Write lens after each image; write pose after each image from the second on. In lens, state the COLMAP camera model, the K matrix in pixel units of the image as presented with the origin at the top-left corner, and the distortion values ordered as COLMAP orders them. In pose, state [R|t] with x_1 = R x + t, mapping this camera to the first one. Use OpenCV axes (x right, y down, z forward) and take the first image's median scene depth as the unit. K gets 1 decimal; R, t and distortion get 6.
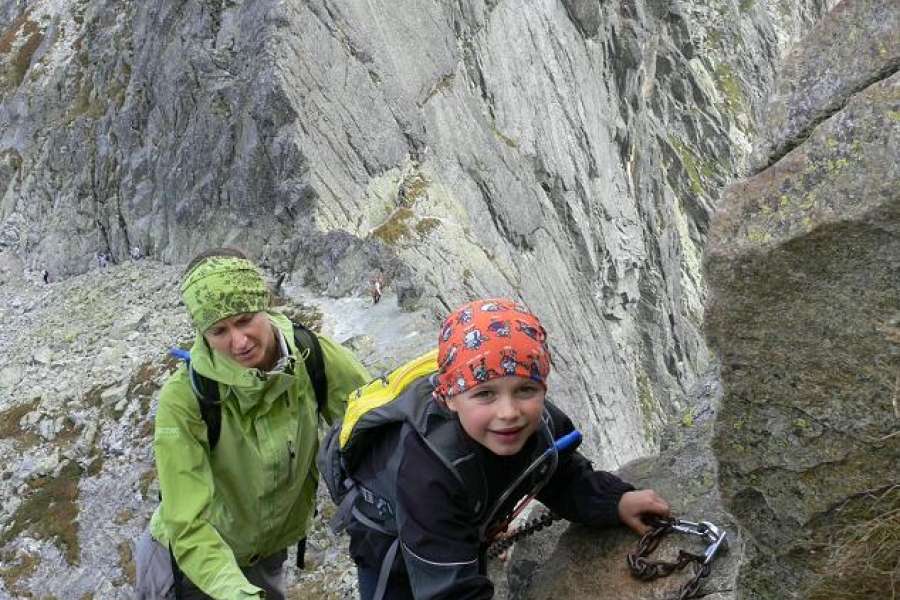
lens RADIAL K [[918.0, 0, 450.0], [0, 918.0, 300.0], [0, 0, 1]] dist [-0.067764, 0.015024]
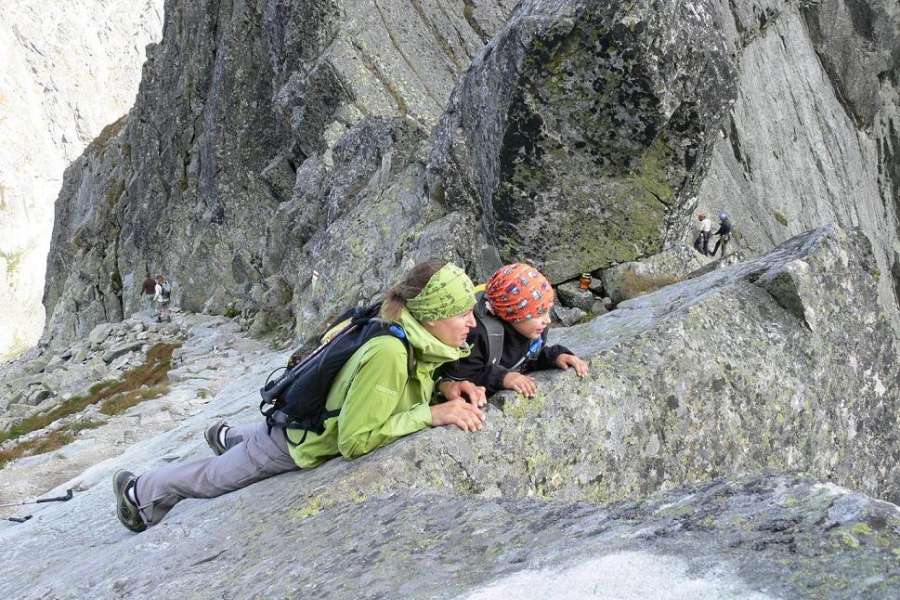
lens RADIAL K [[918.0, 0, 450.0], [0, 918.0, 300.0], [0, 0, 1]] dist [-0.067764, 0.015024]
pose [[0.973383, 0.013967, -0.228757, -0.009653], [-0.055737, 0.982600, -0.177171, 0.008012], [0.222302, 0.185206, 0.957225, 0.246284]]
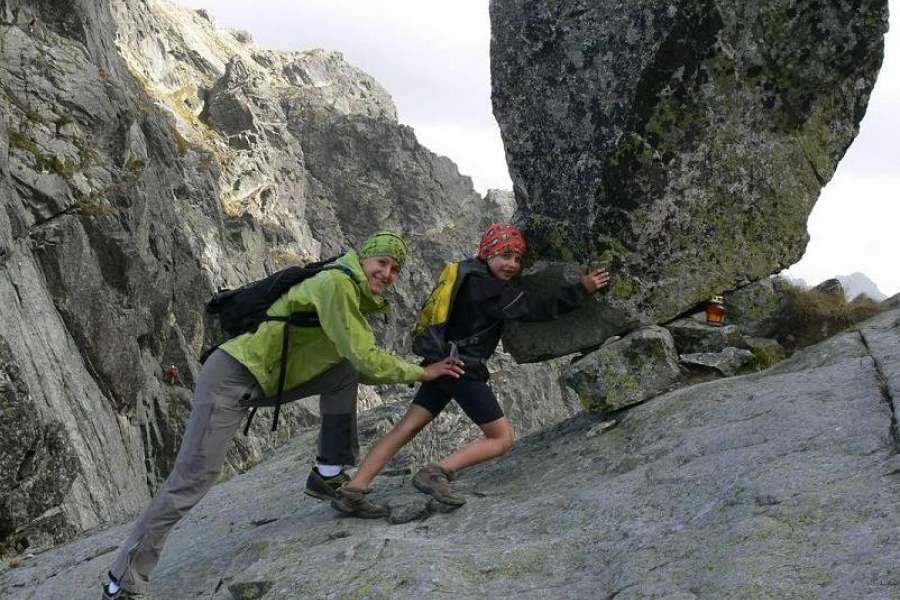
lens RADIAL K [[1335.5, 0, 450.0], [0, 1335.5, 300.0], [0, 0, 1]] dist [-0.123655, 0.010388]
pose [[0.896213, -0.029233, 0.442660, -0.028229], [0.219949, 0.895830, -0.386149, 0.010671], [-0.385260, 0.443434, 0.809284, 0.256061]]
